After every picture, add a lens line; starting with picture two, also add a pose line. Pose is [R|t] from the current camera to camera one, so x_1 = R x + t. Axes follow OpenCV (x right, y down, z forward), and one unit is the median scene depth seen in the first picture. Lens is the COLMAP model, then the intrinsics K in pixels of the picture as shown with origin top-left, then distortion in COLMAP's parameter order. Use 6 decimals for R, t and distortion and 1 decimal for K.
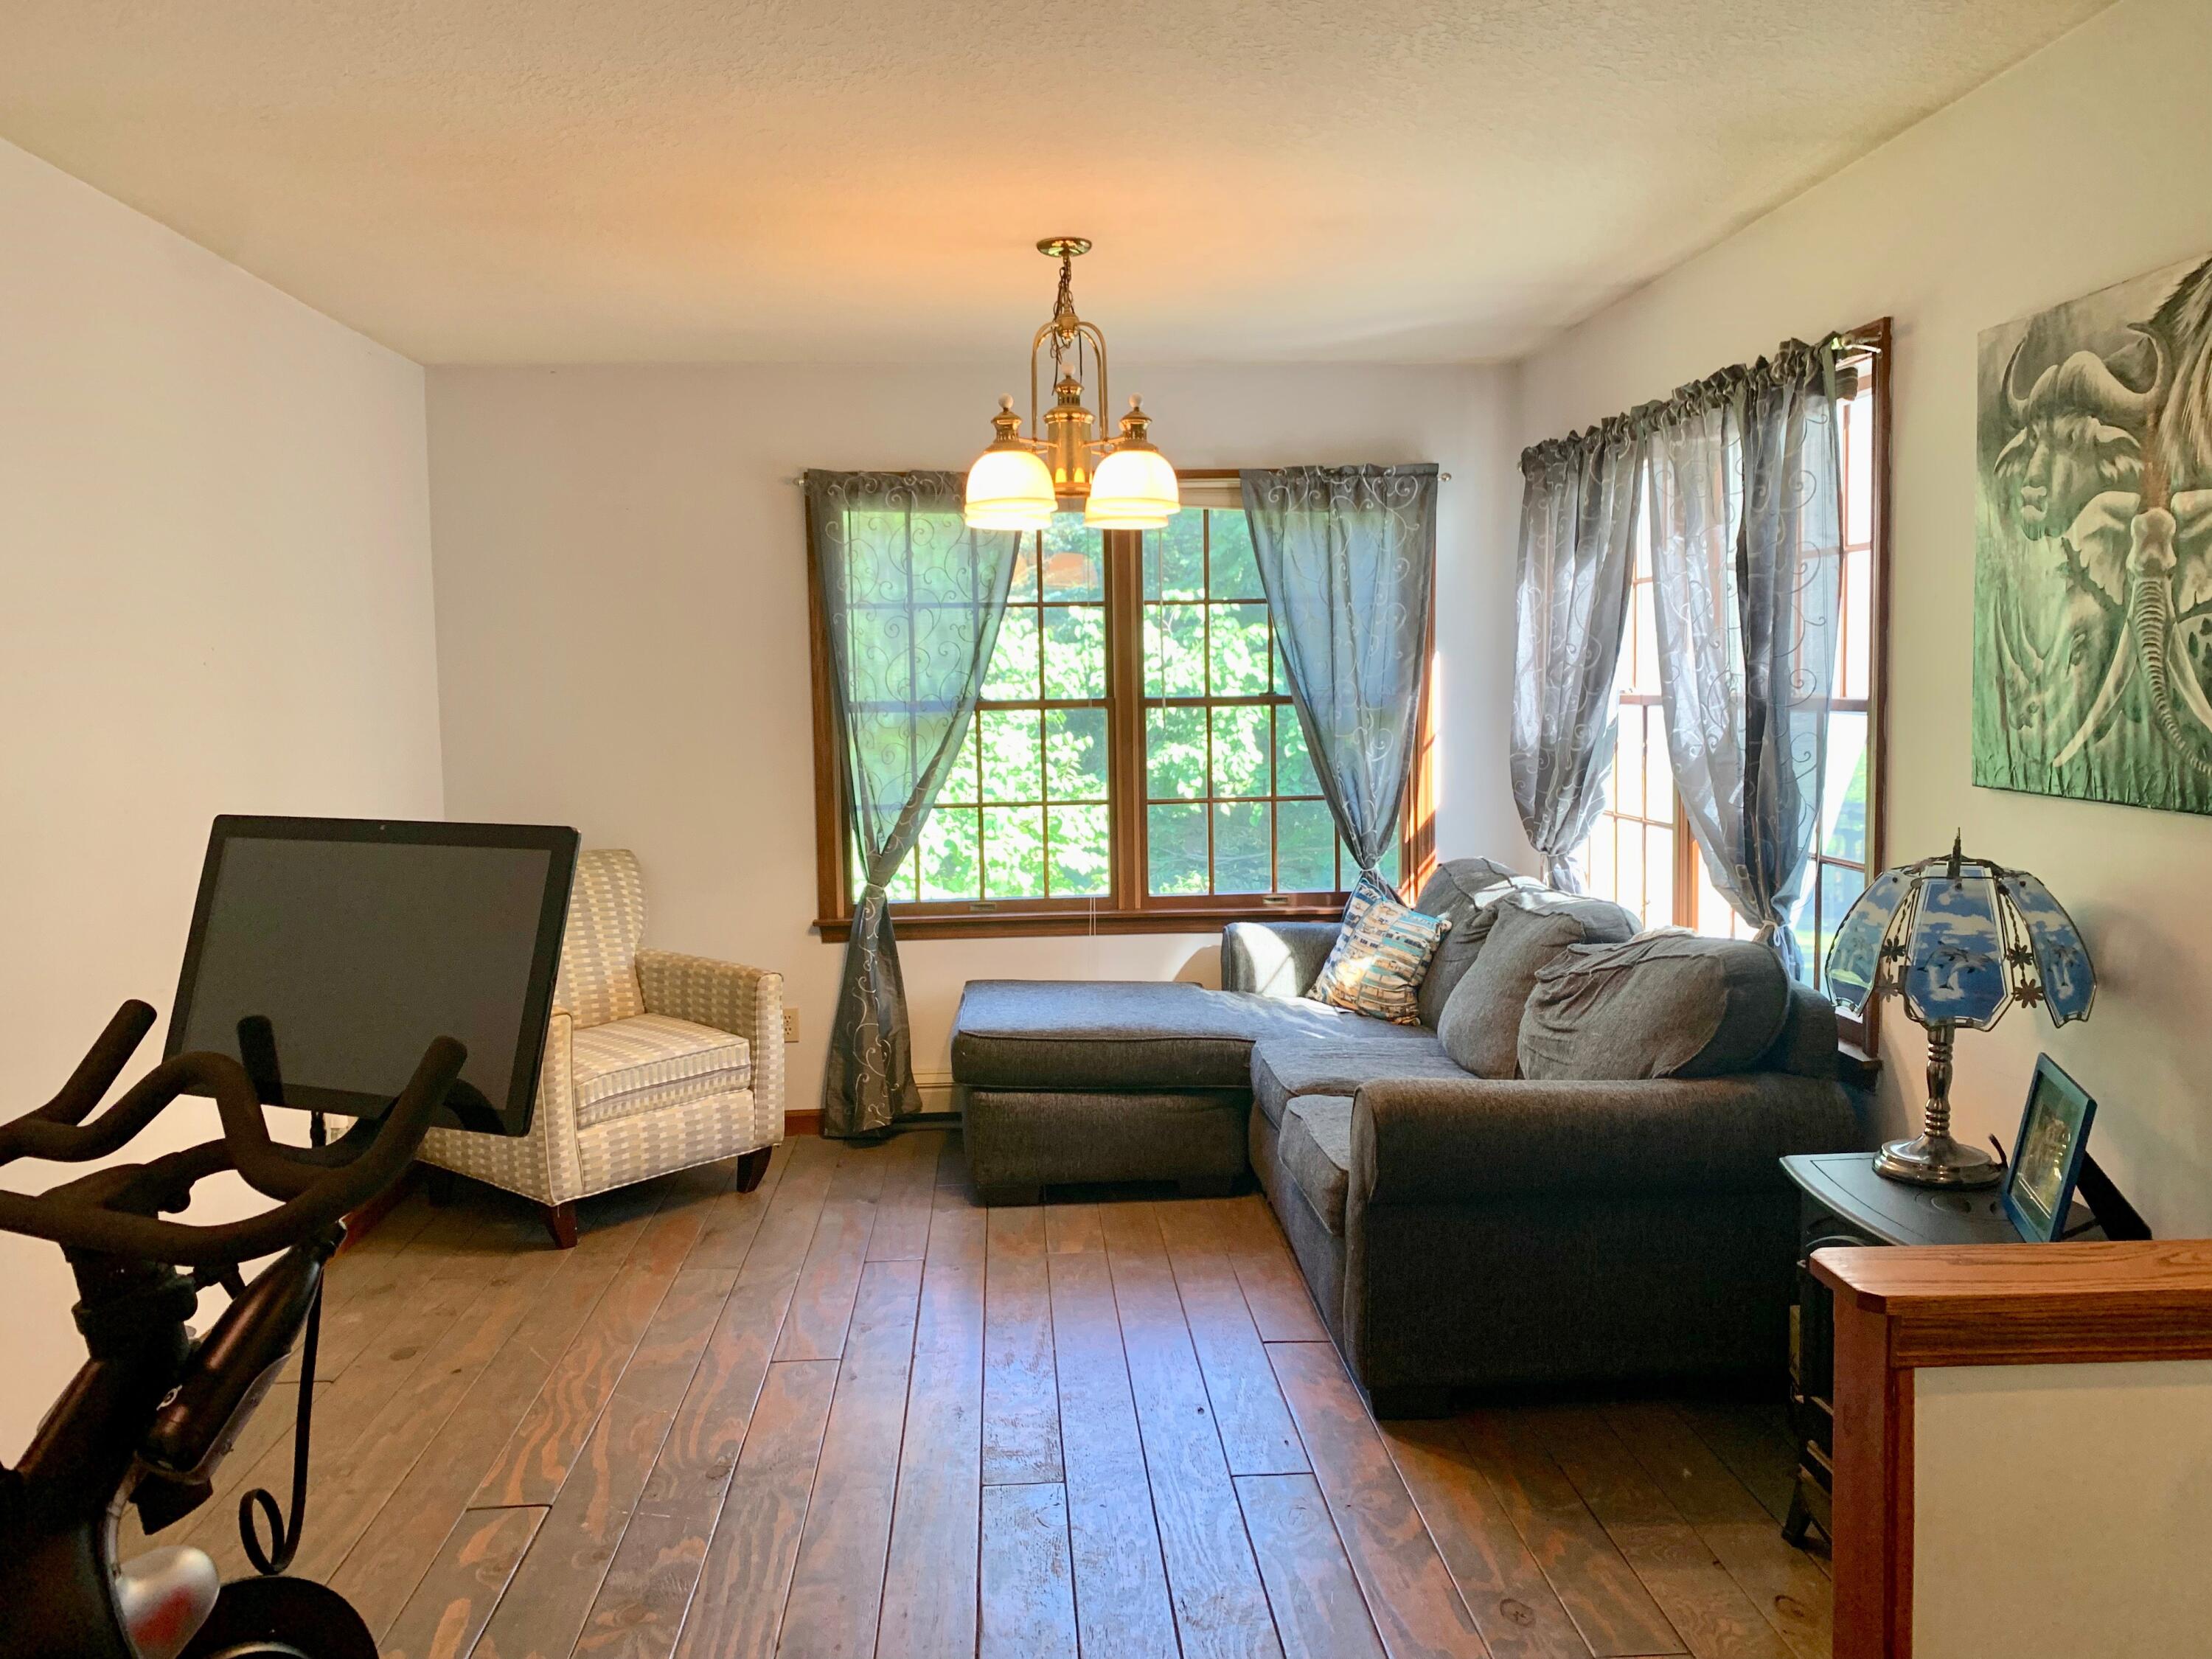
lens RADIAL K [[1680.7, 0, 1120.7], [0, 1680.7, 810.8], [0, 0, 1]] dist [0.036473, -0.057356]
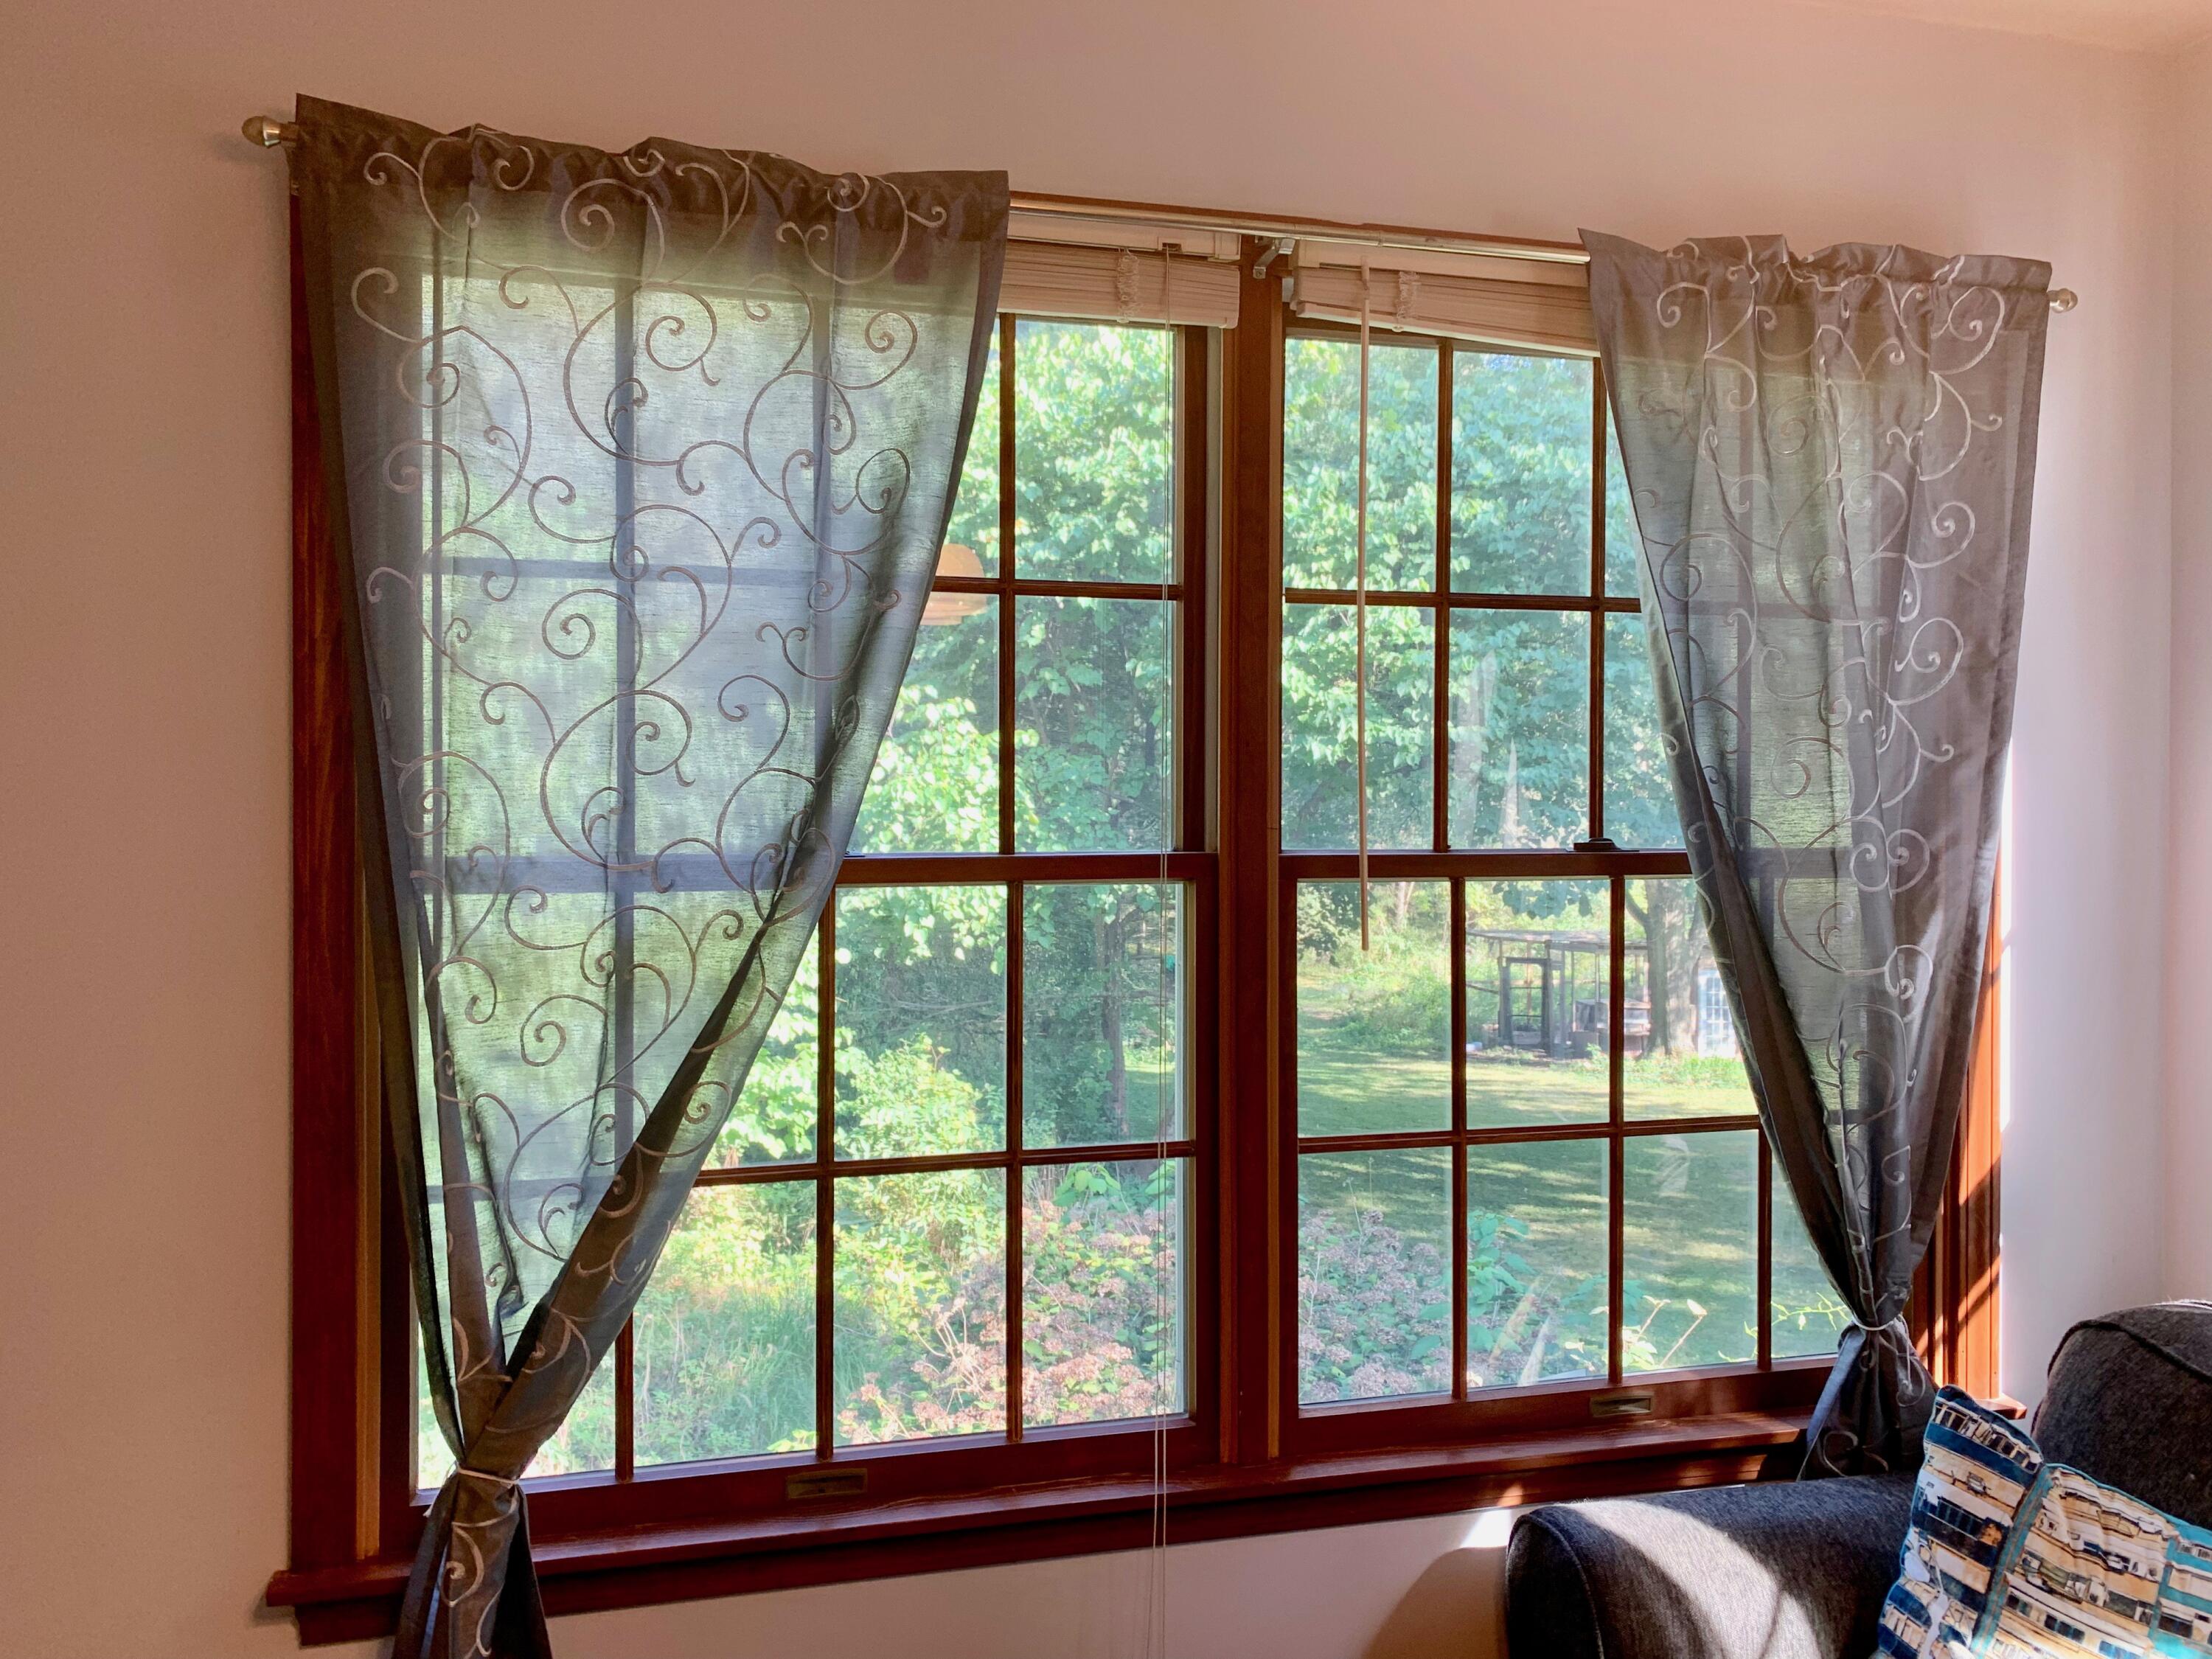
lens RADIAL K [[1680.7, 0, 1098.5], [0, 1680.7, 808.8], [0, 0, 1]] dist [0.036473, -0.057356]
pose [[0.982071, 0.018592, 0.187593, -0.096286], [-0.005533, 0.997539, -0.069898, -0.052826], [-0.188430, 0.067607, 0.979757, 0.668468]]
